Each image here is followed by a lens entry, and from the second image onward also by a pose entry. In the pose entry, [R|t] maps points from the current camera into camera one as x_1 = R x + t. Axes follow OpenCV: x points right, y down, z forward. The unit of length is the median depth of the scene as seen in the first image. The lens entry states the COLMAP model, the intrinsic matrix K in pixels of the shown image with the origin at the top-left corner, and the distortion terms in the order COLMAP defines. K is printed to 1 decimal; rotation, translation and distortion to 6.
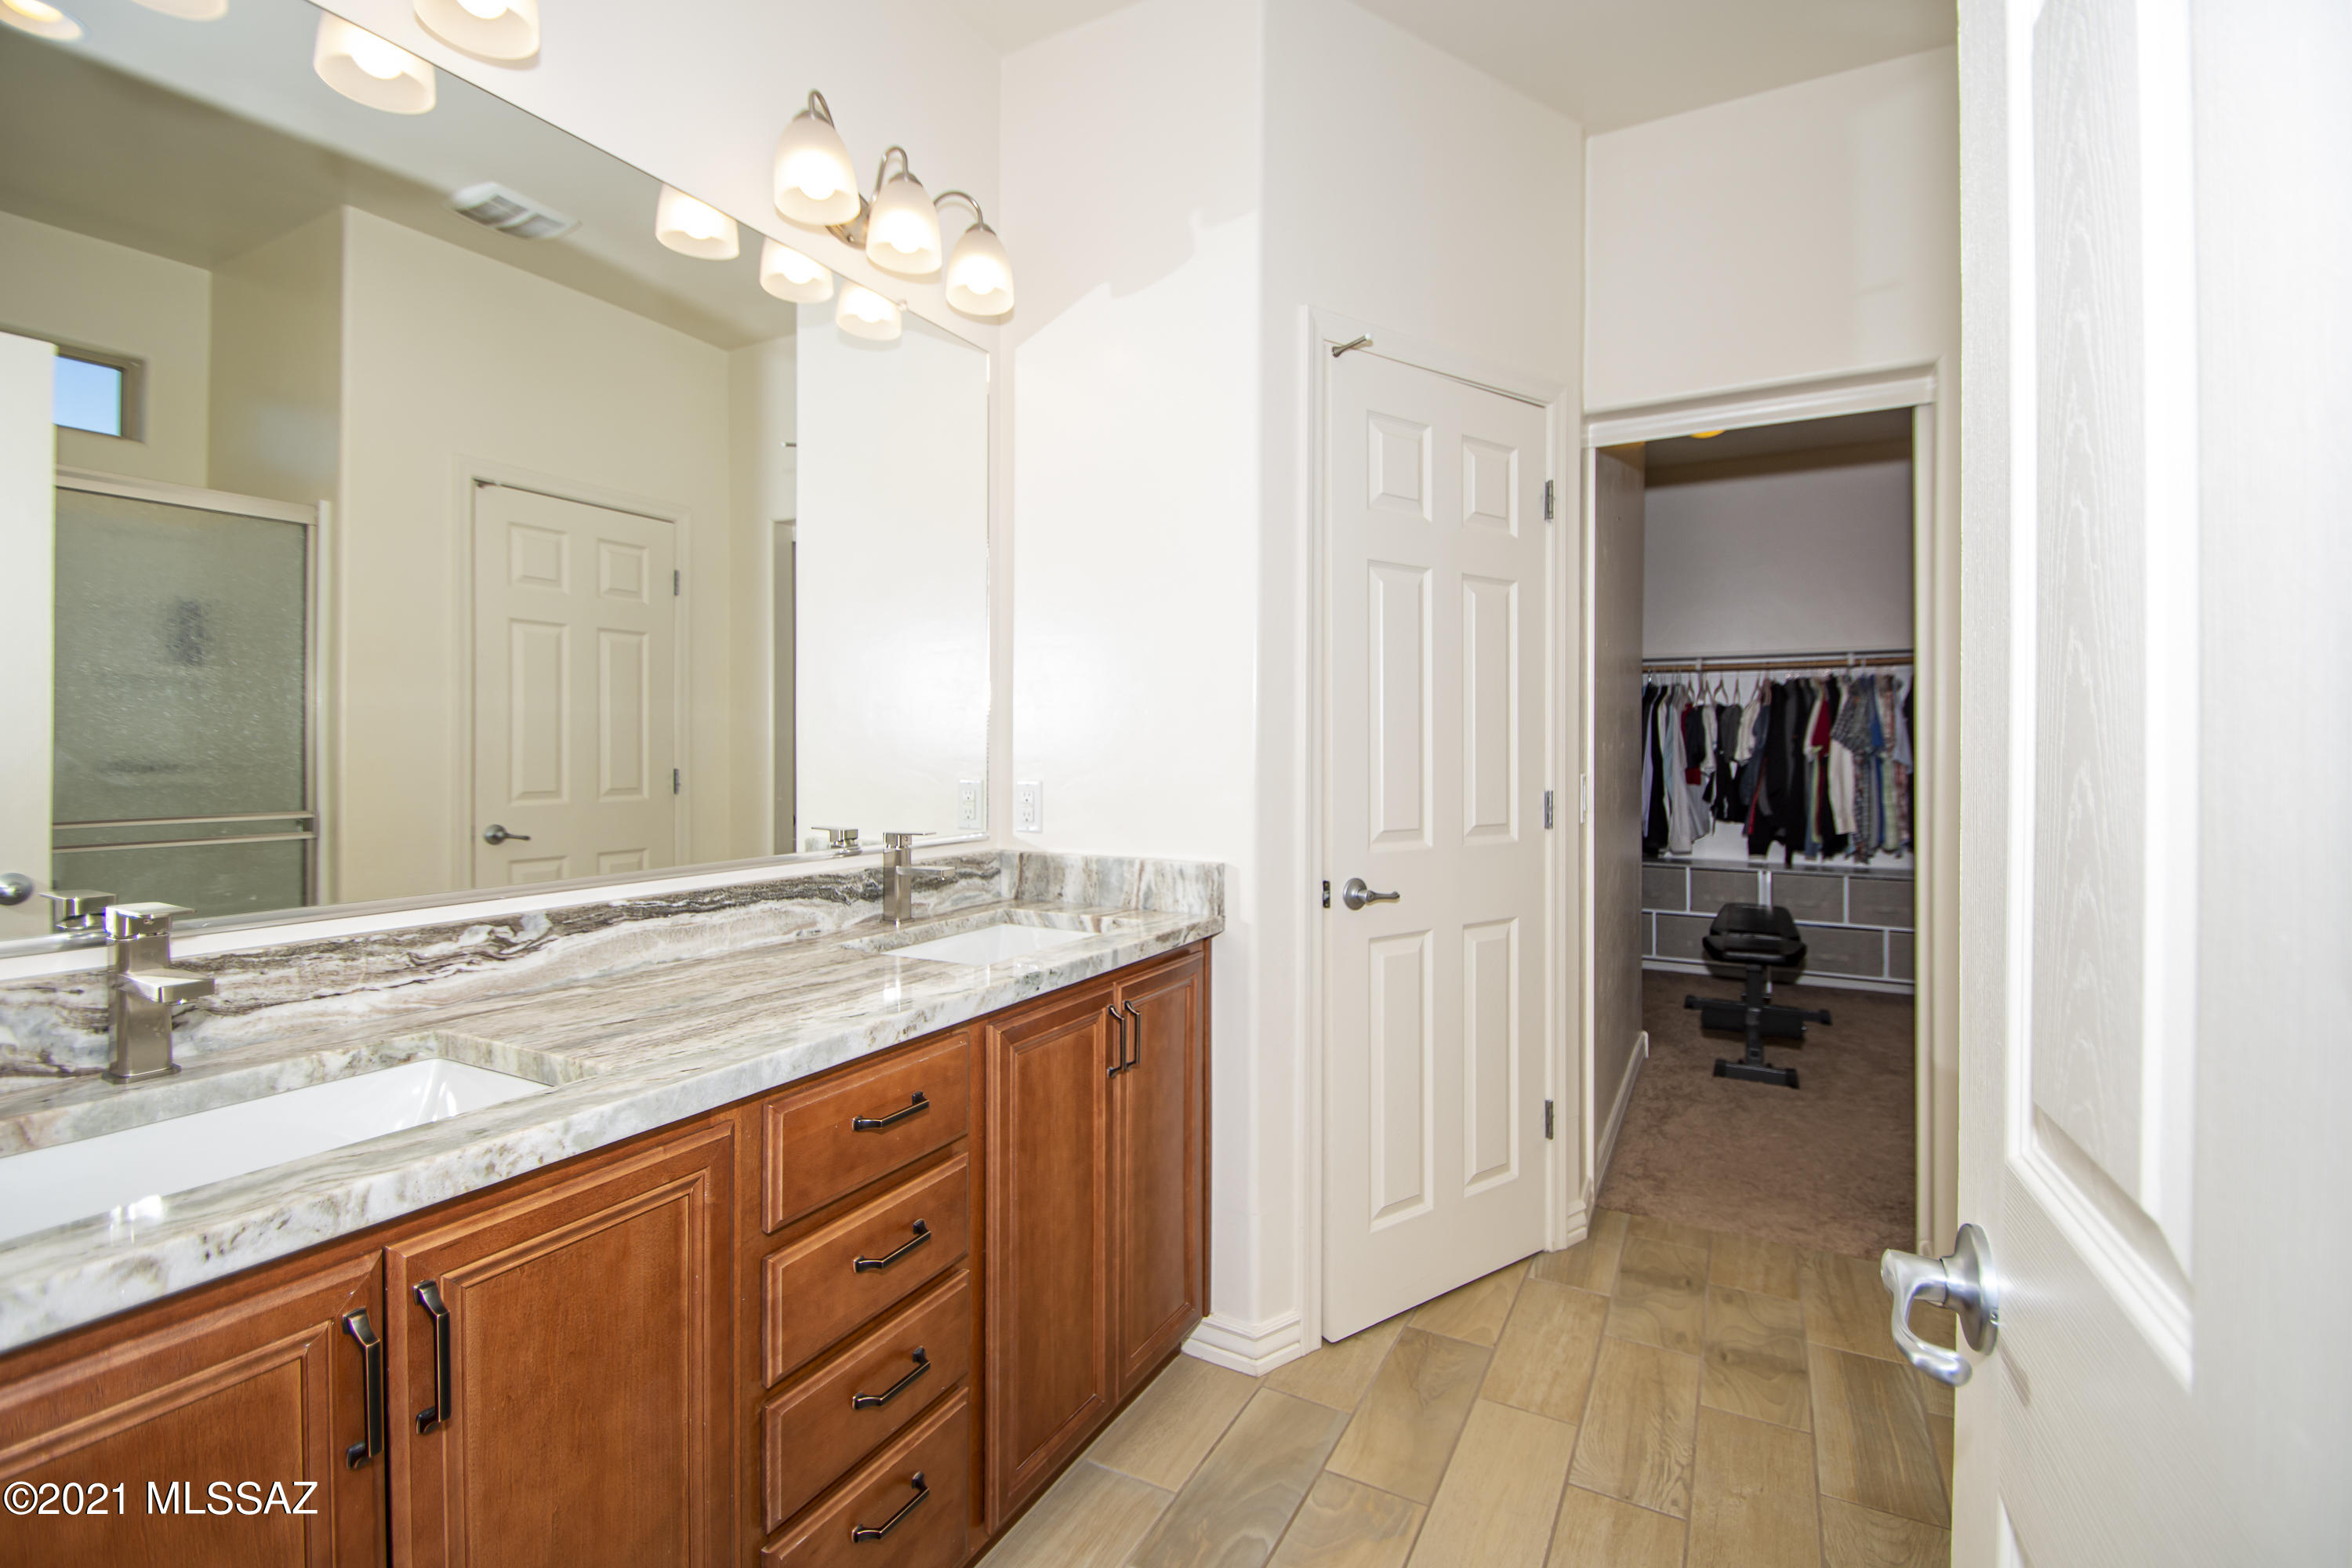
lens RADIAL K [[1050.0, 0, 1180.0], [0, 1050.0, 765.1], [0, 0, 1]] dist [0.000365, -0.005574]
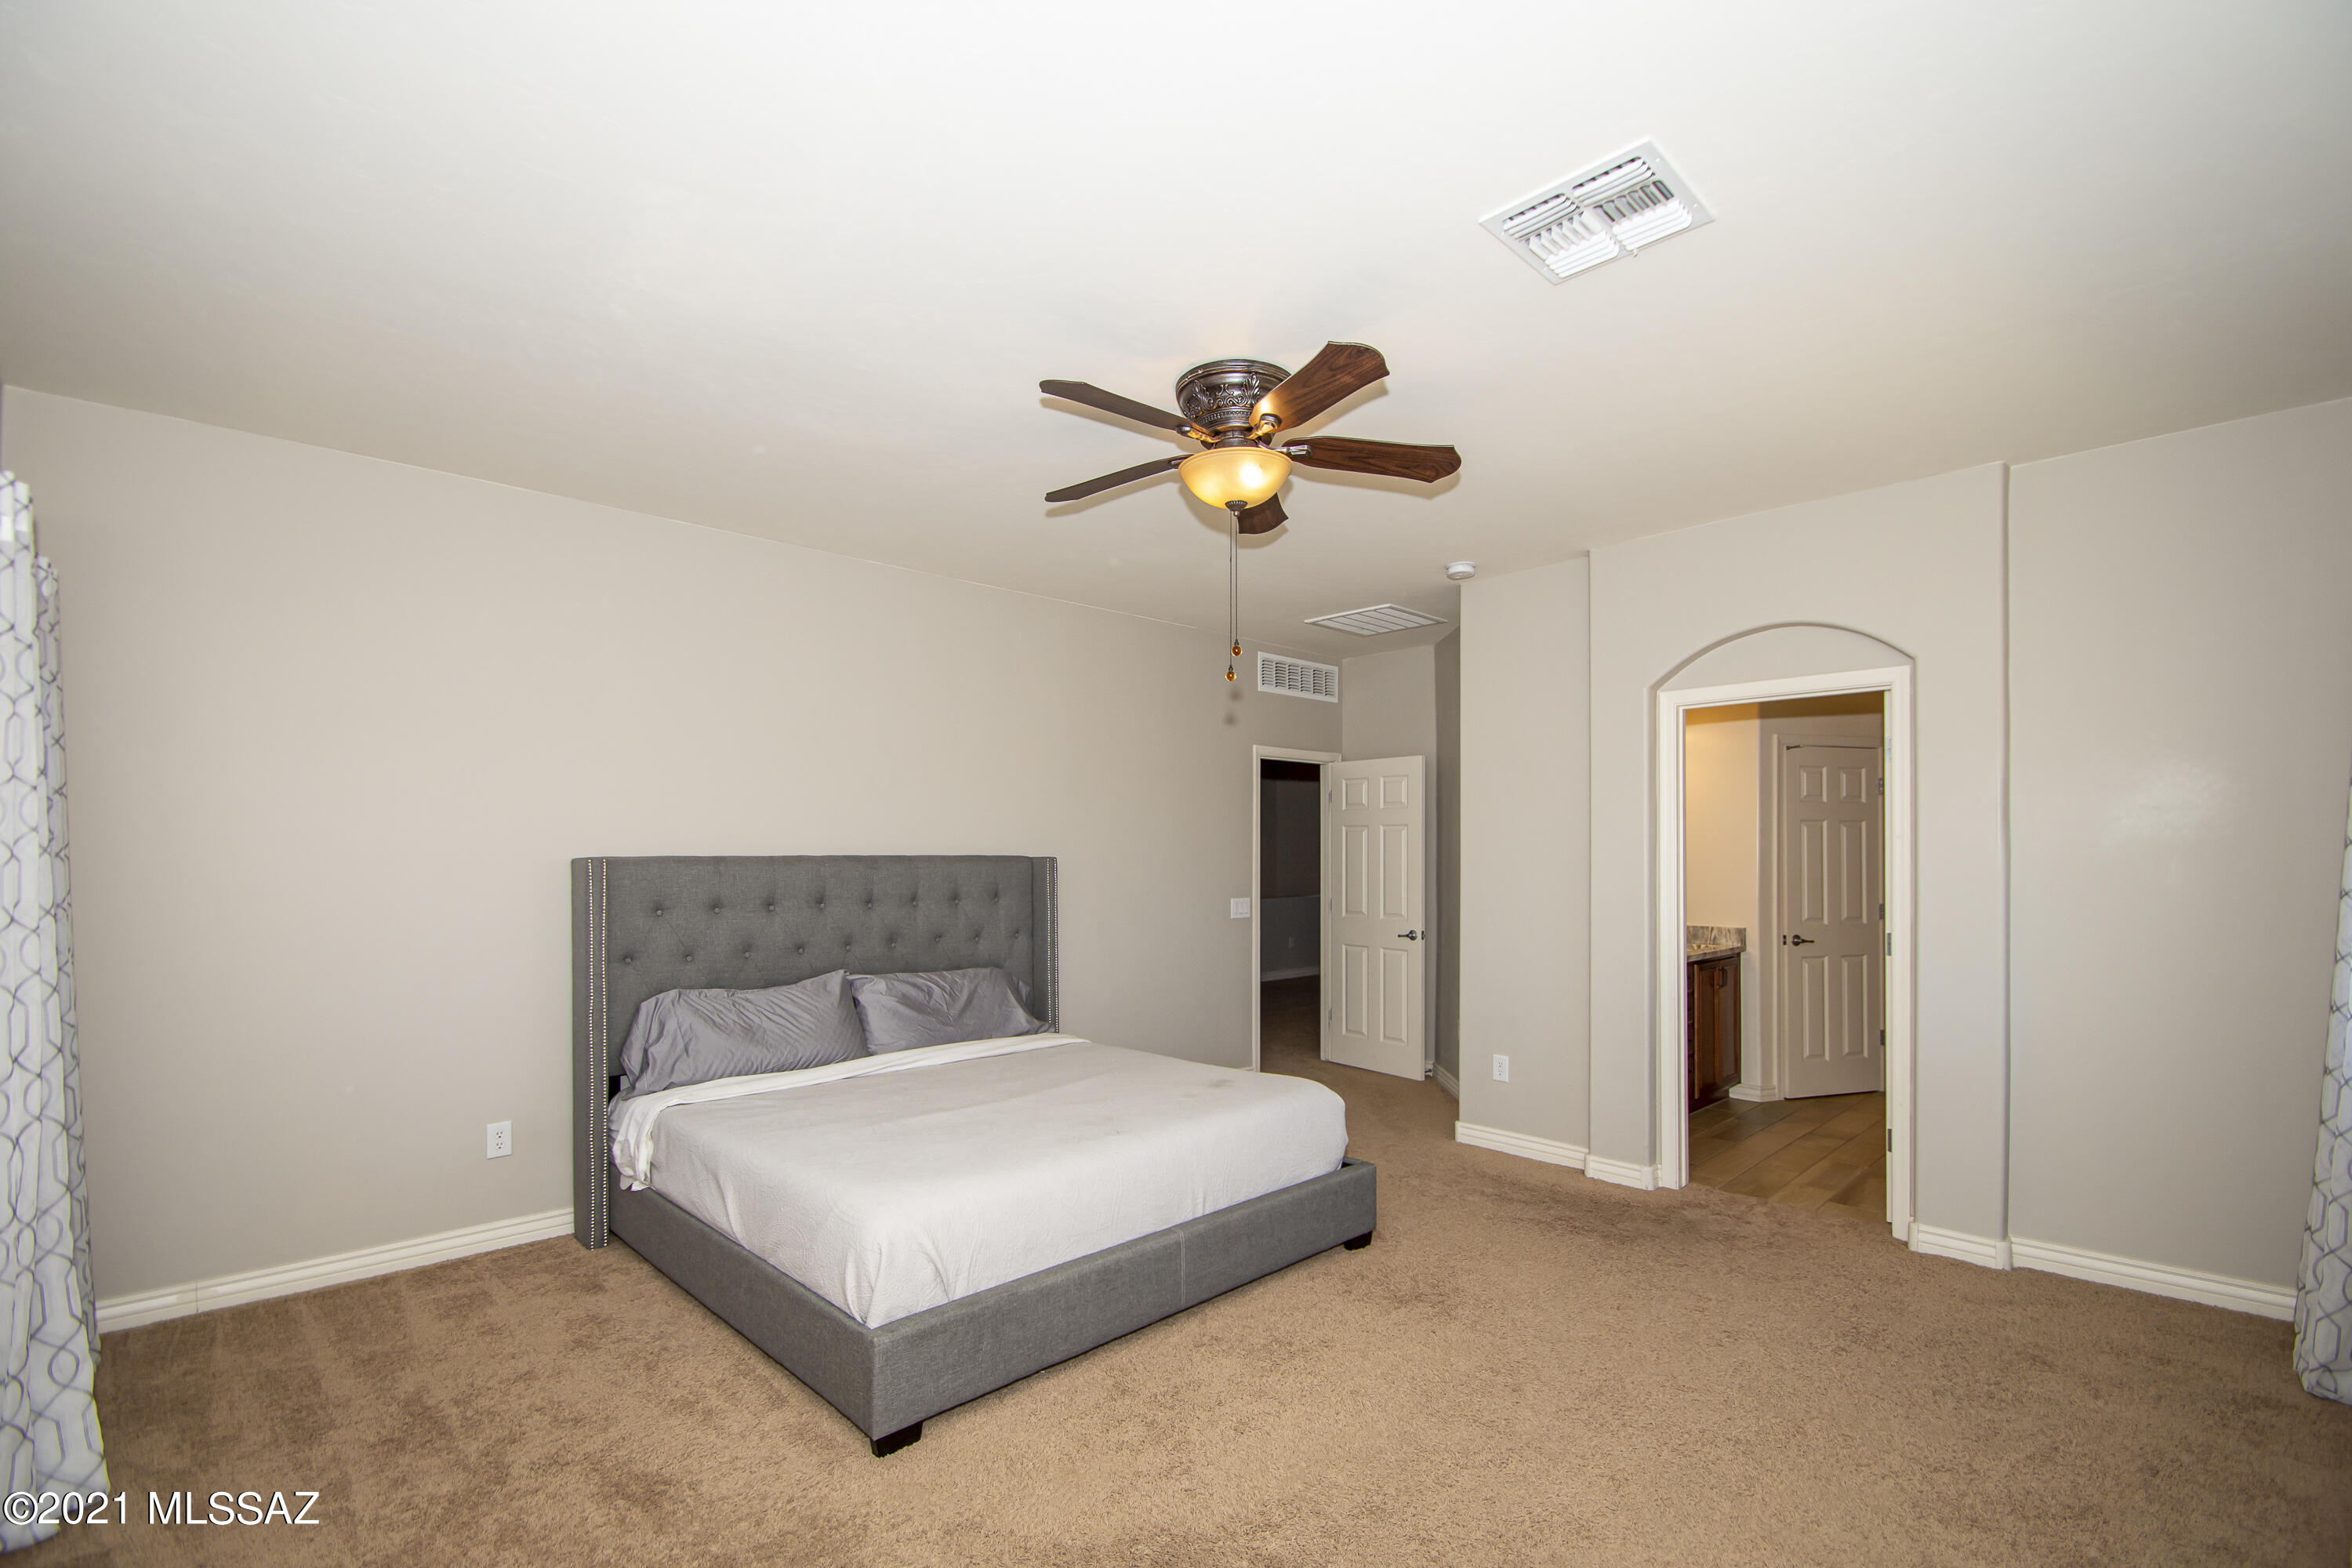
lens RADIAL K [[1050.0, 0, 1159.4], [0, 1050.0, 859.4], [0, 0, 1]] dist [0.000365, -0.005574]
pose [[0.950575, 0.002823, -0.310483, -0.247039], [-0.004346, 0.999982, -0.004214, -0.031504], [0.310466, 0.005355, 0.950570, -0.935712]]
